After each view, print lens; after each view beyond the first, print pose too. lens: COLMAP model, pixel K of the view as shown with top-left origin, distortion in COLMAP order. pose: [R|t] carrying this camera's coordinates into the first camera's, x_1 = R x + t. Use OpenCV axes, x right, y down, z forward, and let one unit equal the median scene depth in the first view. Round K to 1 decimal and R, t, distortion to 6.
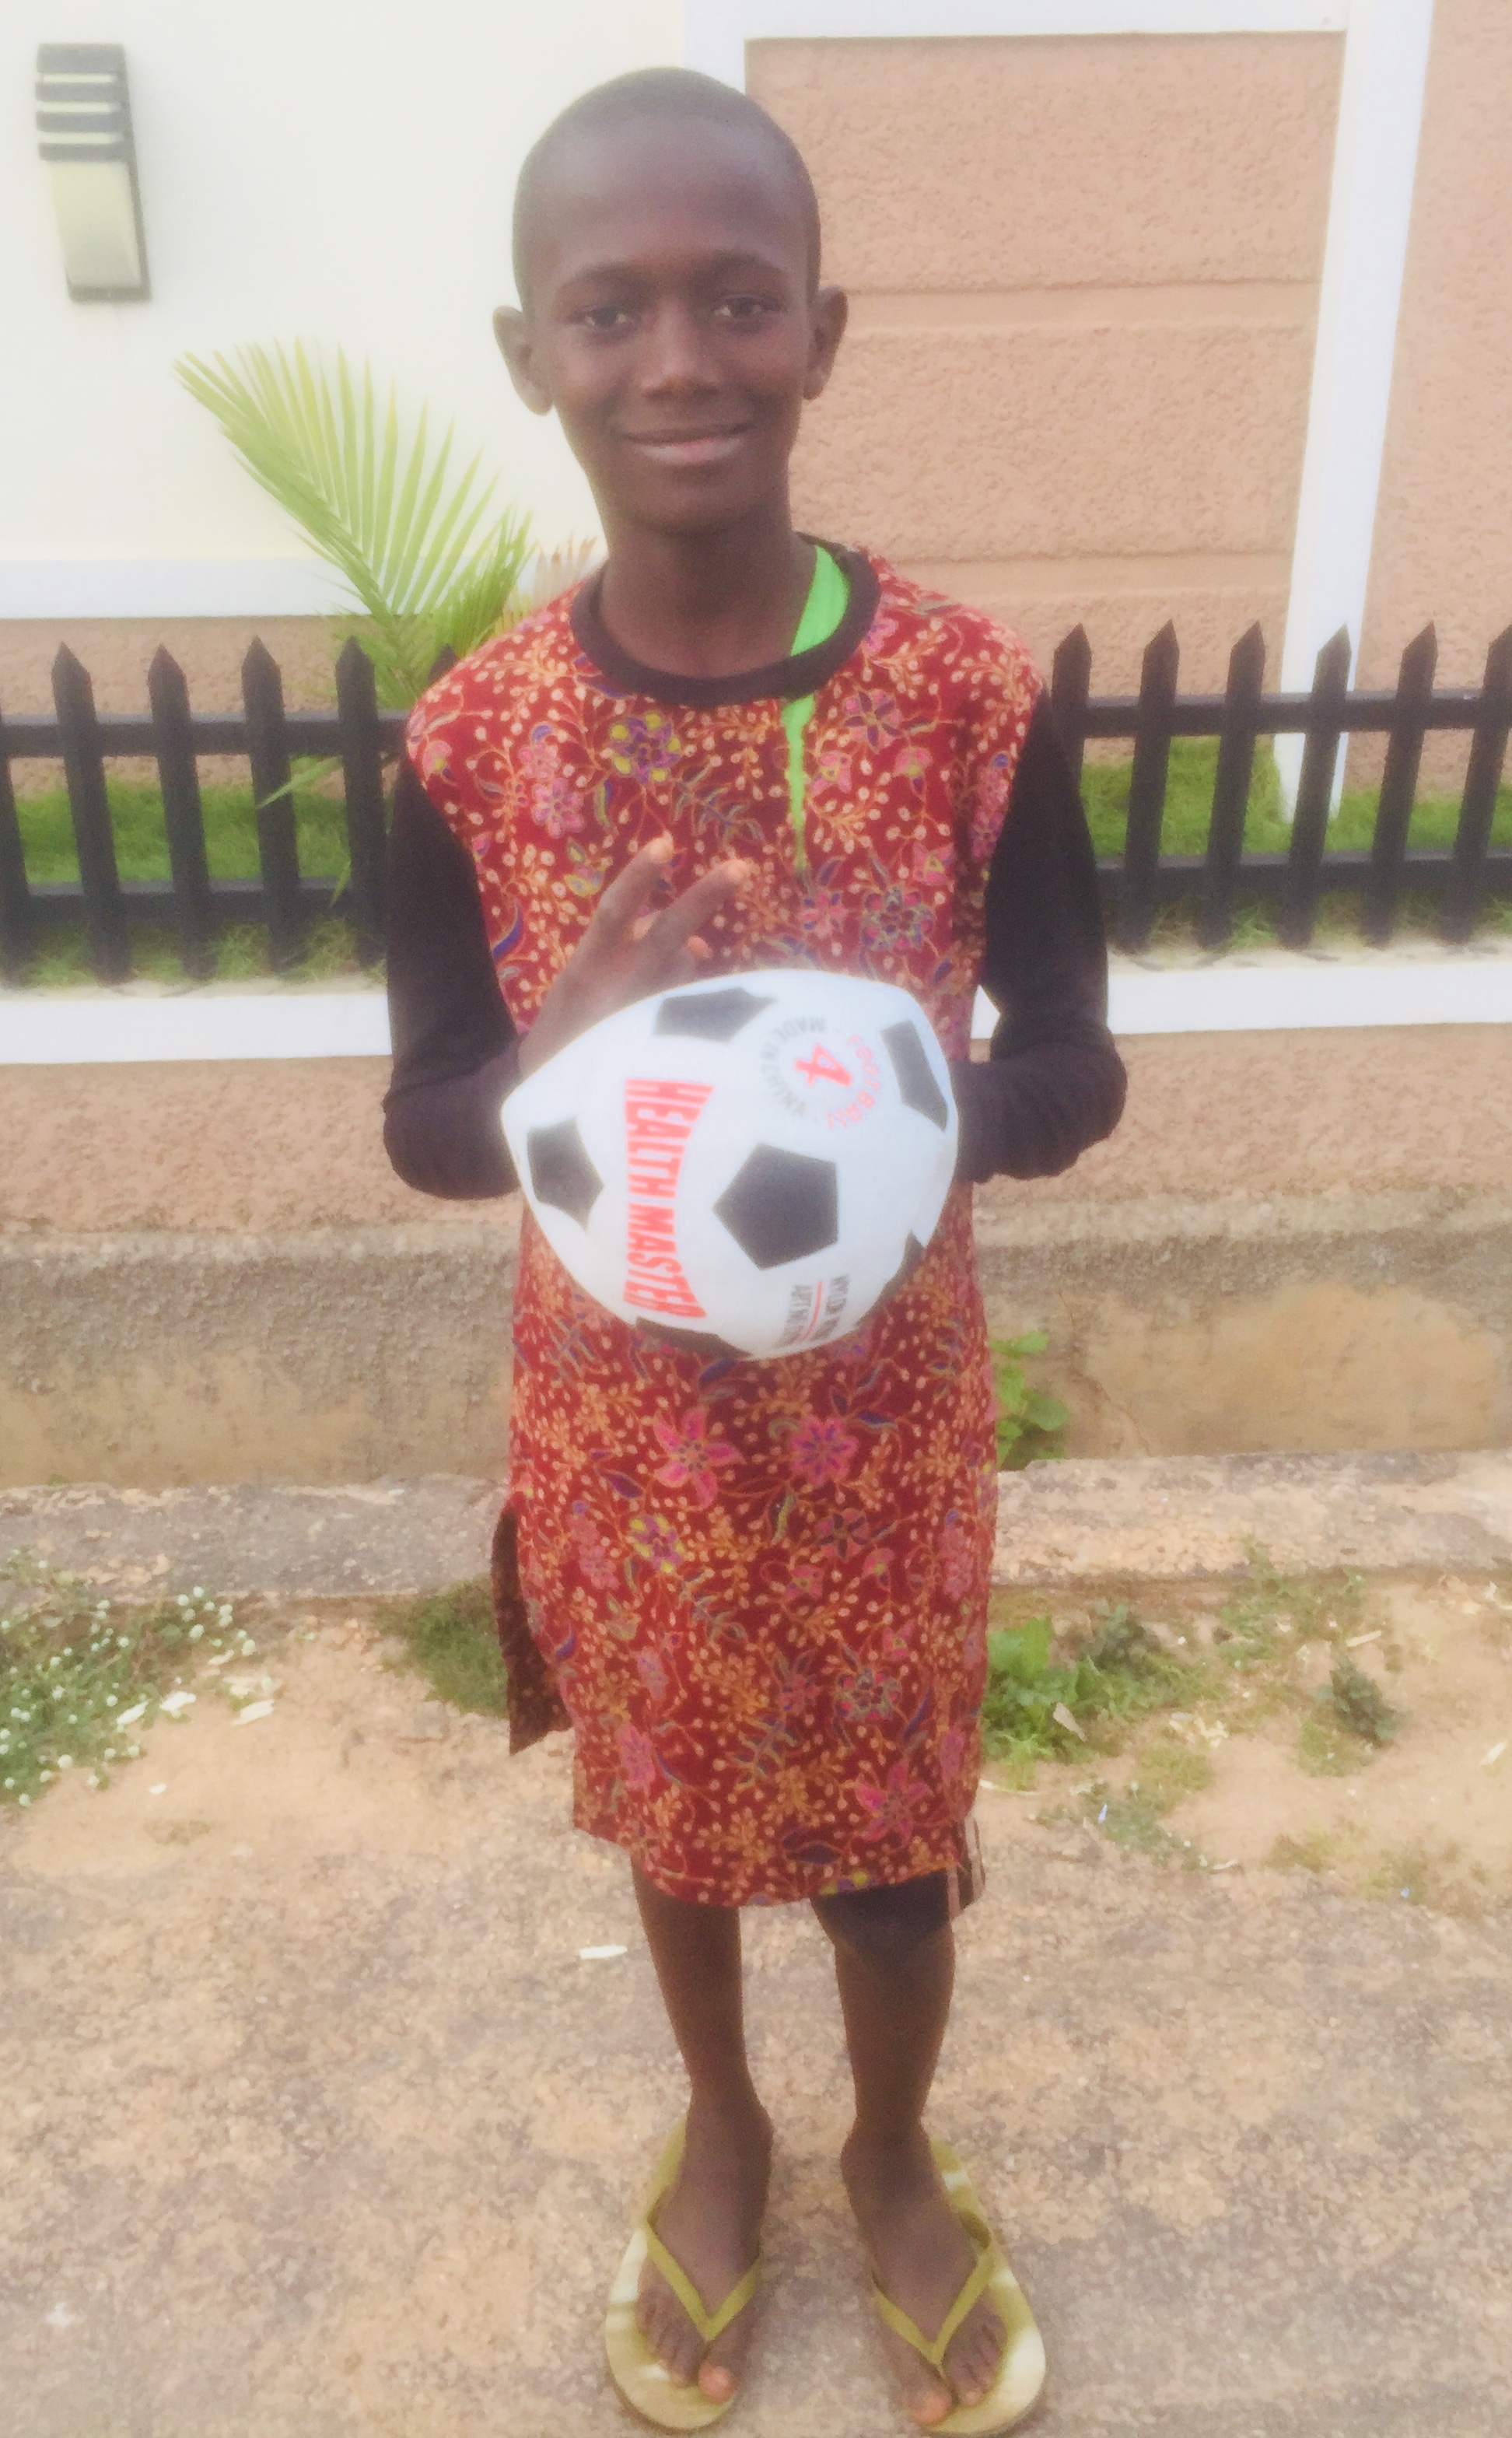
lens RADIAL K [[2124.2, 0, 720.5], [0, 2124.2, 1131.9], [0, 0, 1]] dist [0.081780, -0.115100]
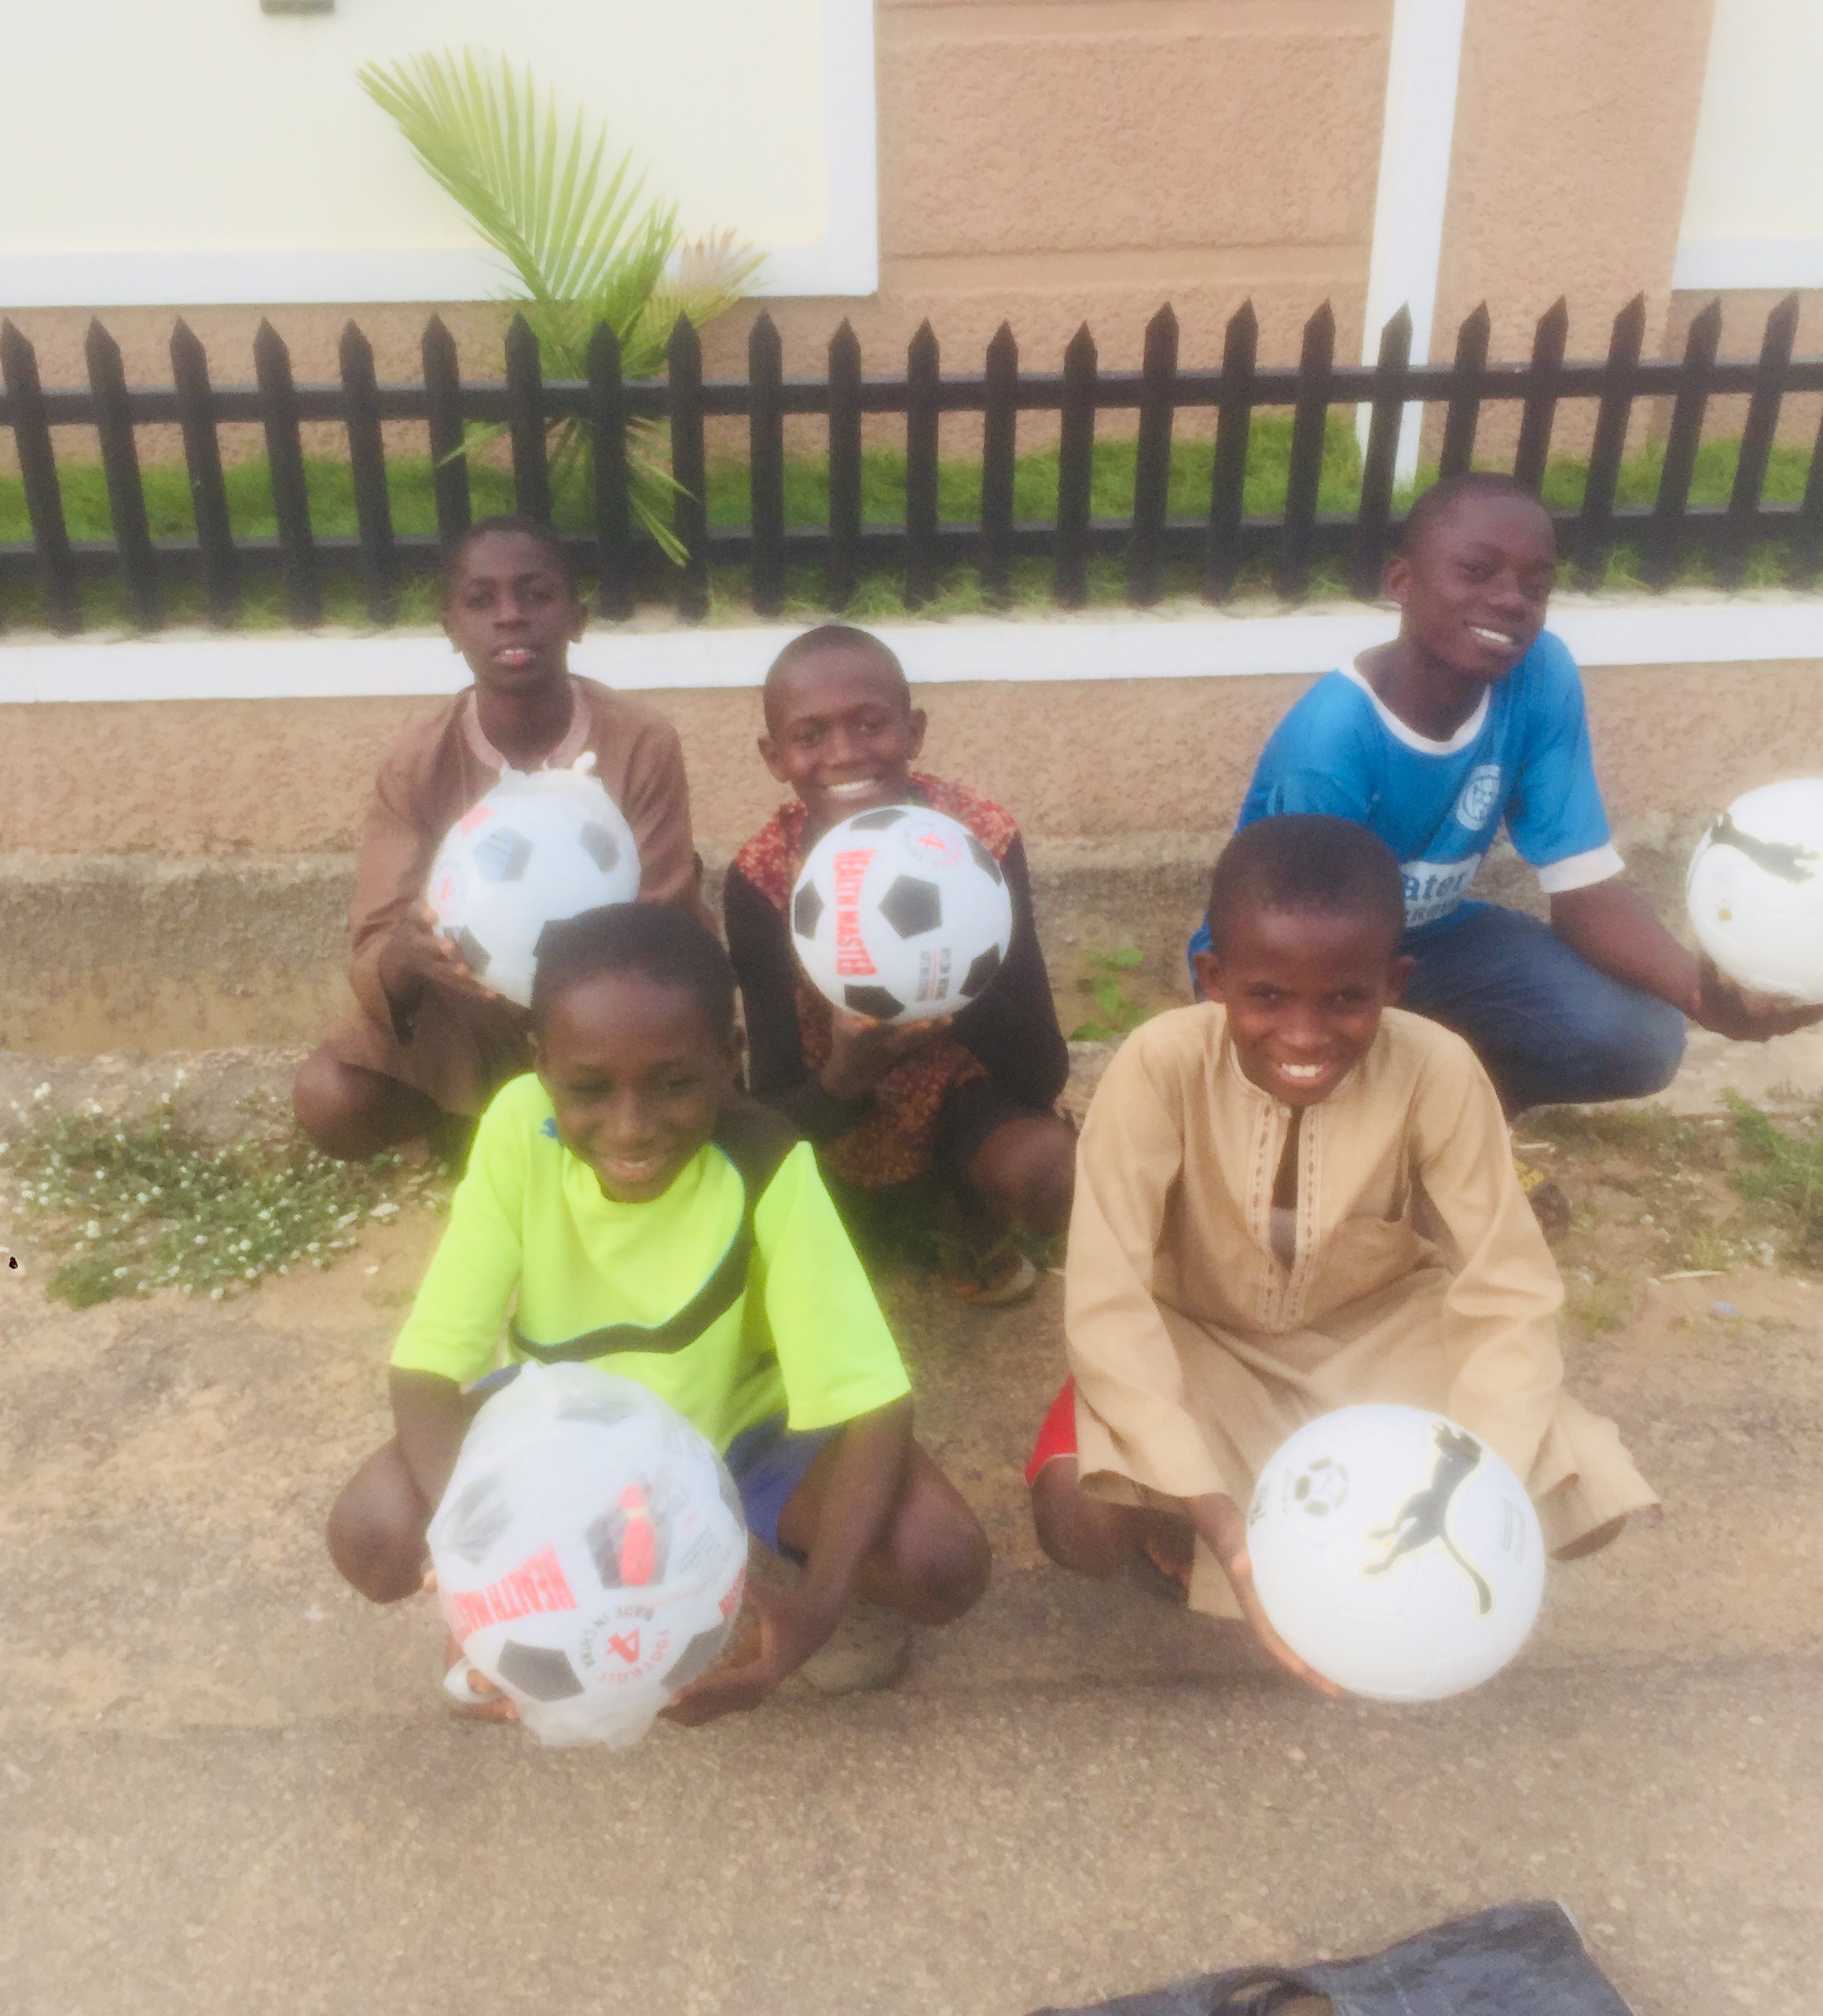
lens RADIAL K [[2146.3, 0, 856.1], [0, 2146.3, 932.9], [0, 0, 1]] dist [0.061666, -0.067678]
pose [[0.999992, -0.000013, -0.004044, 0.012048], [0.000132, 0.999568, 0.029381, 0.075856], [0.004042, -0.029382, 0.999560, -0.179449]]
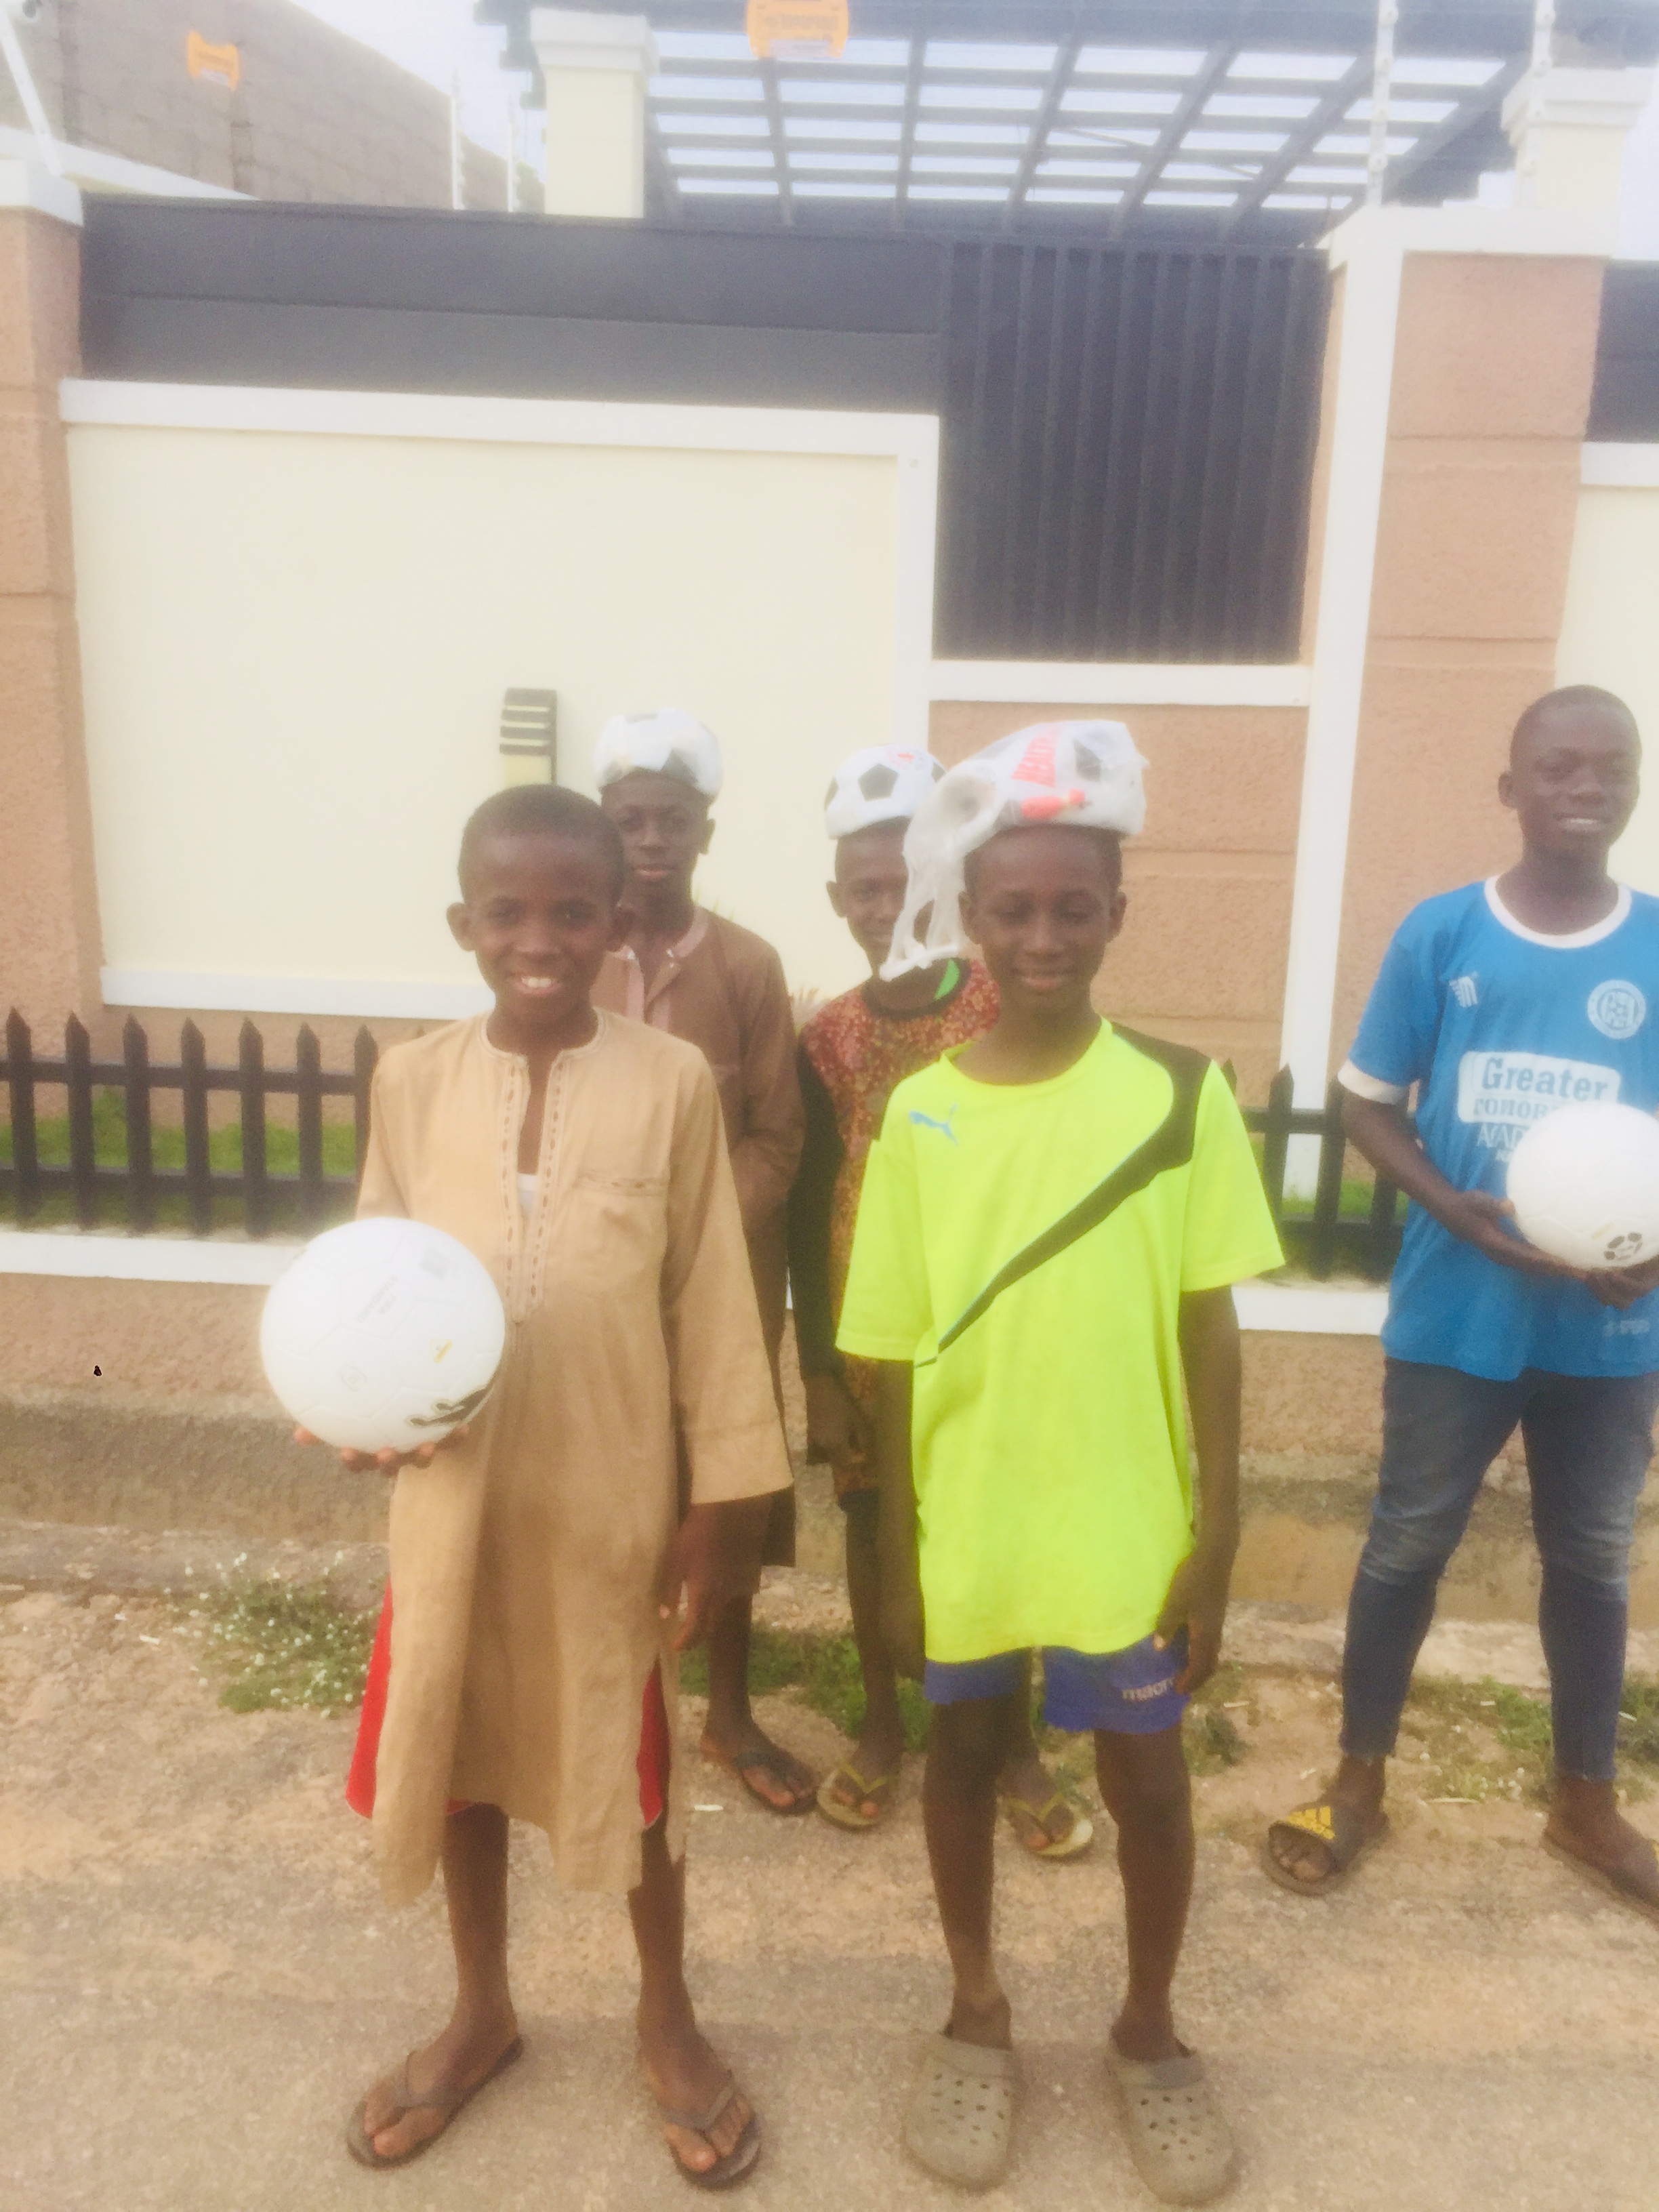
lens RADIAL K [[1849.8, 0, 828.2], [0, 1849.8, 1069.1], [0, 0, 1]] dist [0.057034, -0.083364]
pose [[0.994266, 0.053969, -0.092317, 0.113647], [-0.074153, 0.969987, -0.231575, 0.131265], [0.077048, 0.237092, 0.968427, -0.417771]]
